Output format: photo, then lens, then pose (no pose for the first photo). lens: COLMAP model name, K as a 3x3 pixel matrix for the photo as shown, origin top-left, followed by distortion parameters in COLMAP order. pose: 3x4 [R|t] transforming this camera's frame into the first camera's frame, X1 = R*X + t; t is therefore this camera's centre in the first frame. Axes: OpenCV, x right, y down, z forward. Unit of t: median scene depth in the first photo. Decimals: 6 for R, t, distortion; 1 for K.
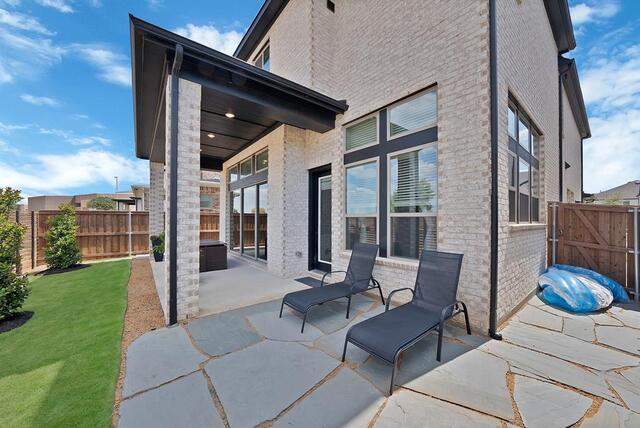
lens RADIAL K [[232.2, 0, 320.0], [0, 232.2, 214.0], [0, 0, 1]] dist [-0.000915, -0.000194]
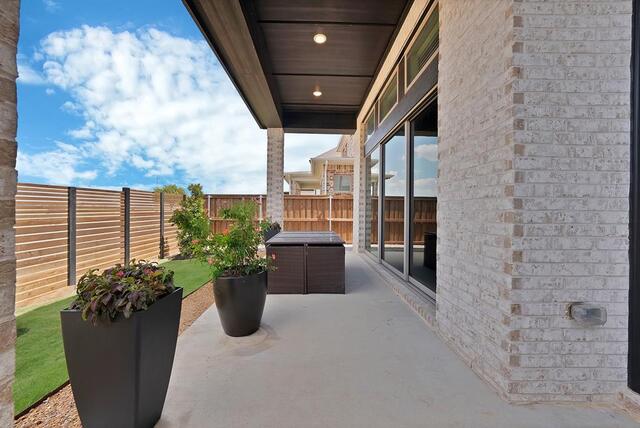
lens RADIAL K [[232.2, 0, 320.0], [0, 232.2, 214.0], [0, 0, 1]] dist [-0.000915, -0.000194]
pose [[0.802941, 0.010139, -0.595973, -0.164056], [0.006514, 0.999646, 0.025782, 0.060547], [0.596023, -0.024584, 0.802591, 0.629251]]
